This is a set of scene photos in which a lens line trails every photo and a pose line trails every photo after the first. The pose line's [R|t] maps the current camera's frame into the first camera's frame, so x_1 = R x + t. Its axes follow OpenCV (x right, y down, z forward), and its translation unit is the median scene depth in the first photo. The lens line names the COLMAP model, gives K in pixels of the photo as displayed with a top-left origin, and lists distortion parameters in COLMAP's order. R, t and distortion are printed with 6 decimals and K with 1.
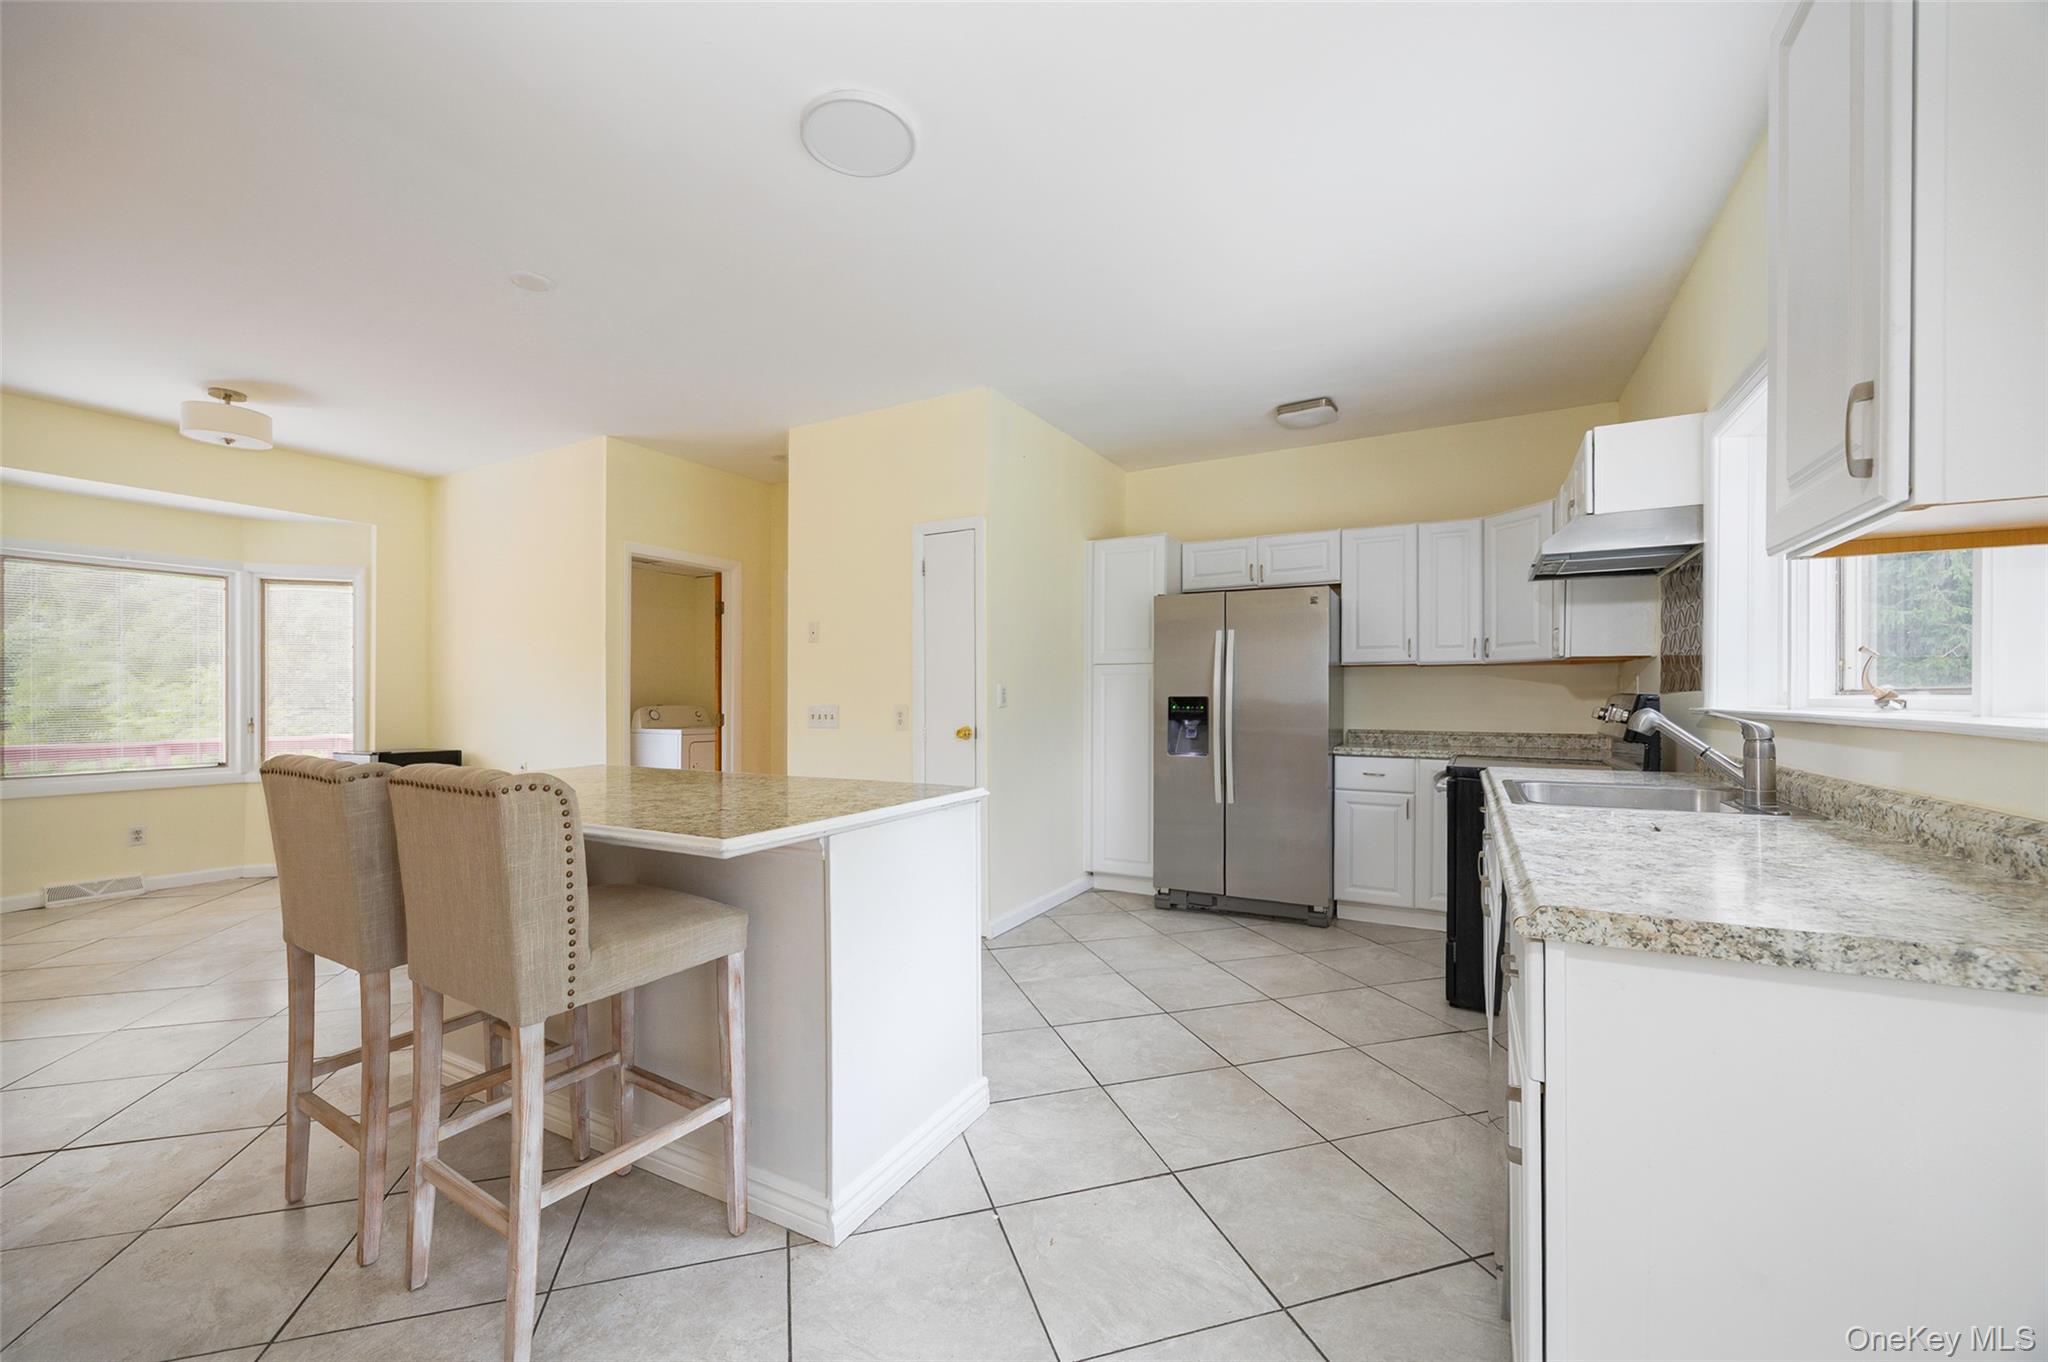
lens RADIAL K [[793.9, 0, 1026.4], [0, 793.9, 695.0], [0, 0, 1]] dist [-0.002198, -0.000138]
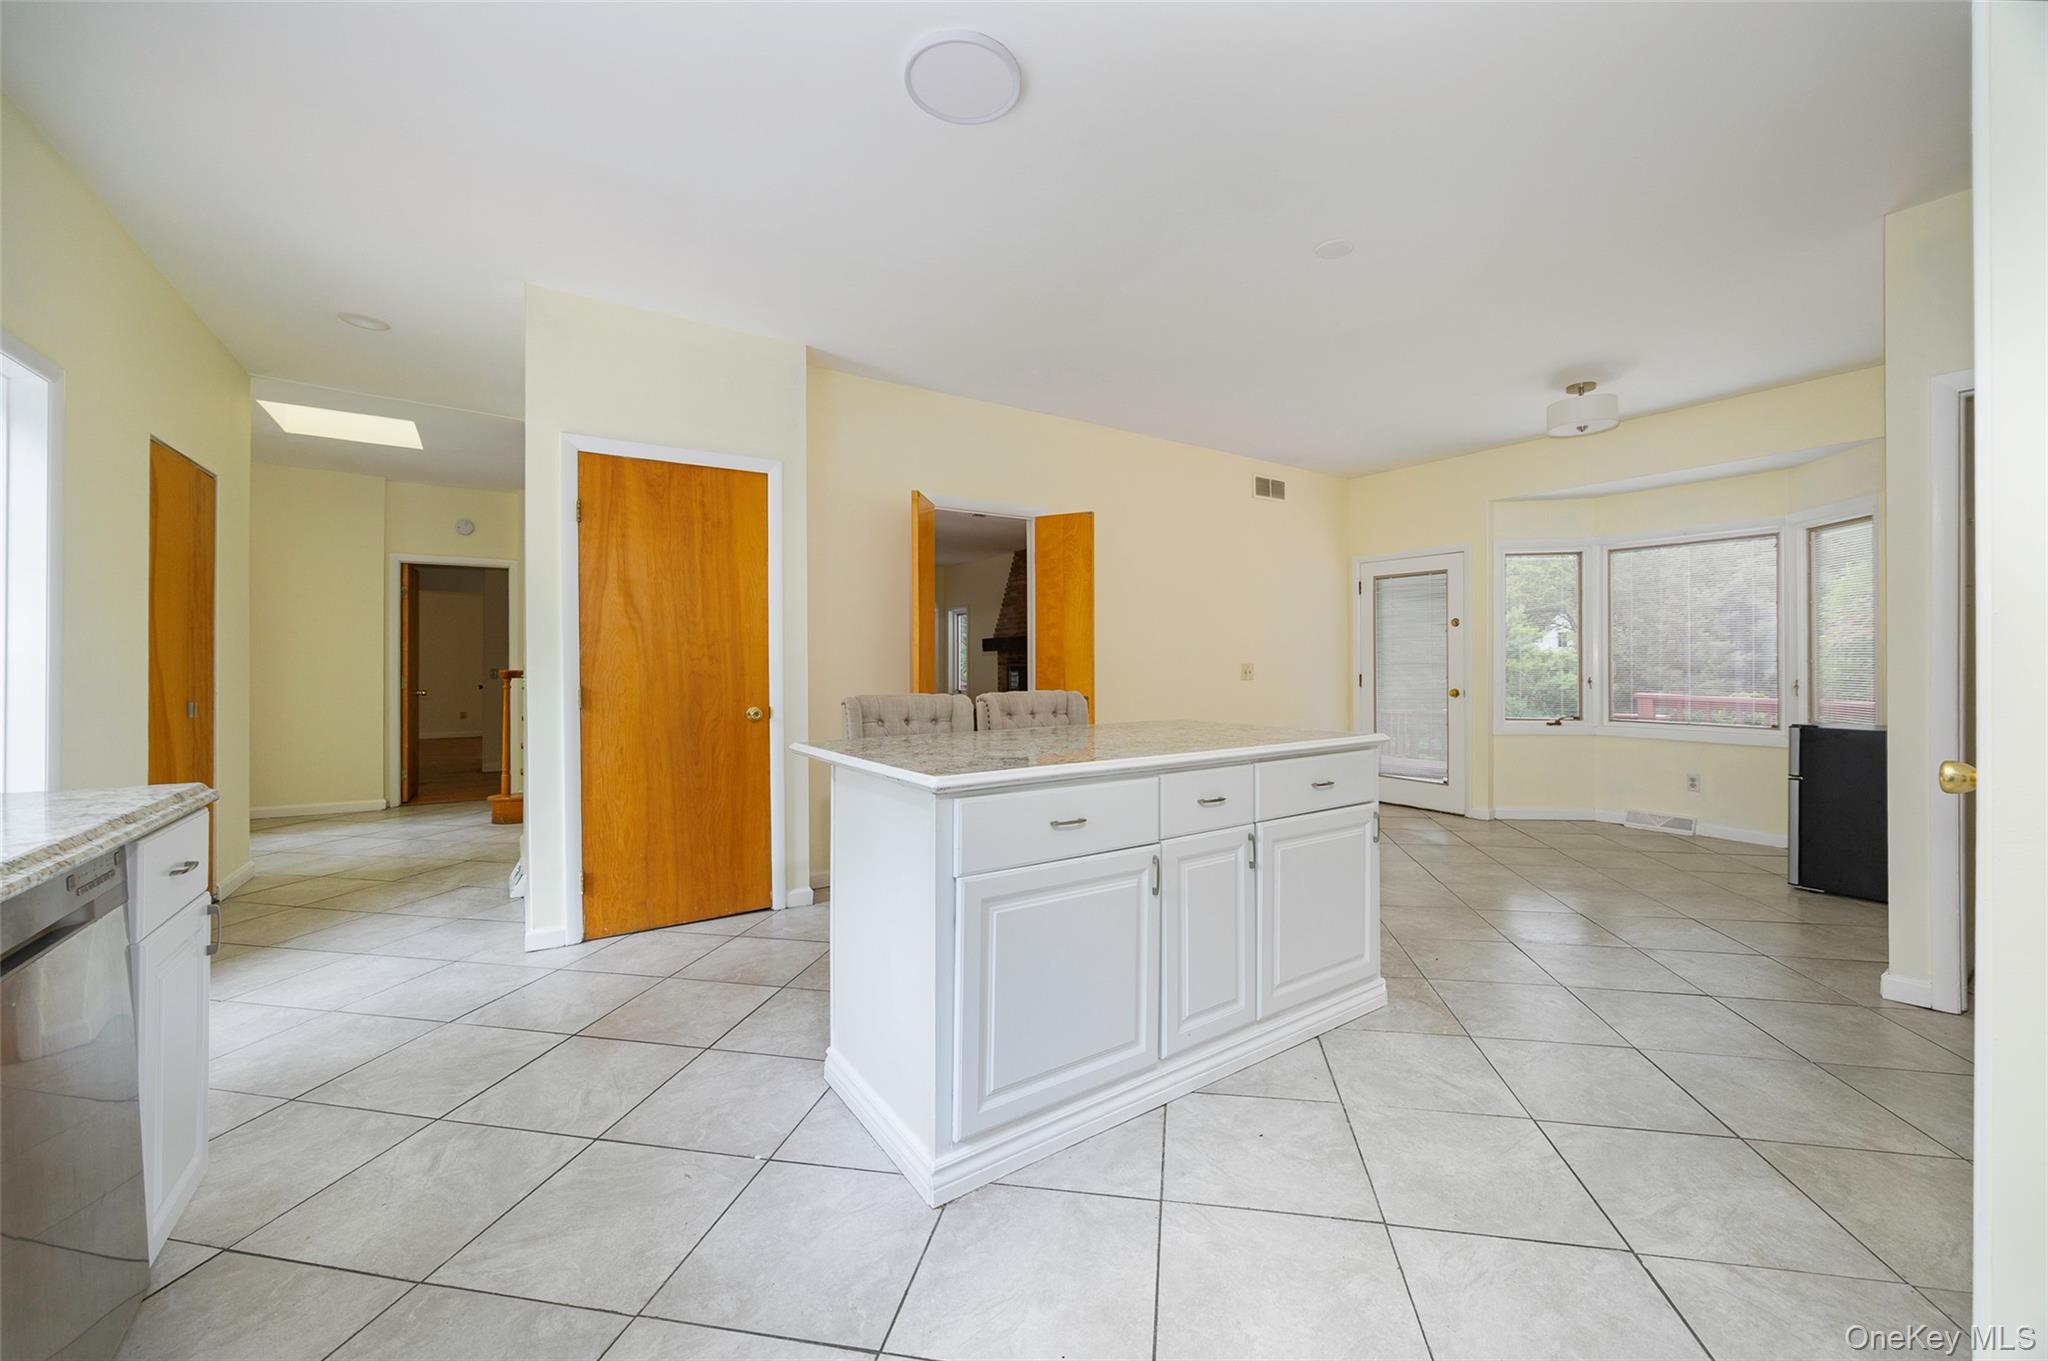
lens RADIAL K [[793.9, 0, 1046.3], [0, 793.9, 656.9], [0, 0, 1]] dist [-0.002198, -0.000138]
pose [[-0.450706, 0.001211, -0.892672, 0.673392], [0.000518, 0.999999, 0.001095, -0.000189], [0.892673, 0.000032, -0.450706, 1.691503]]
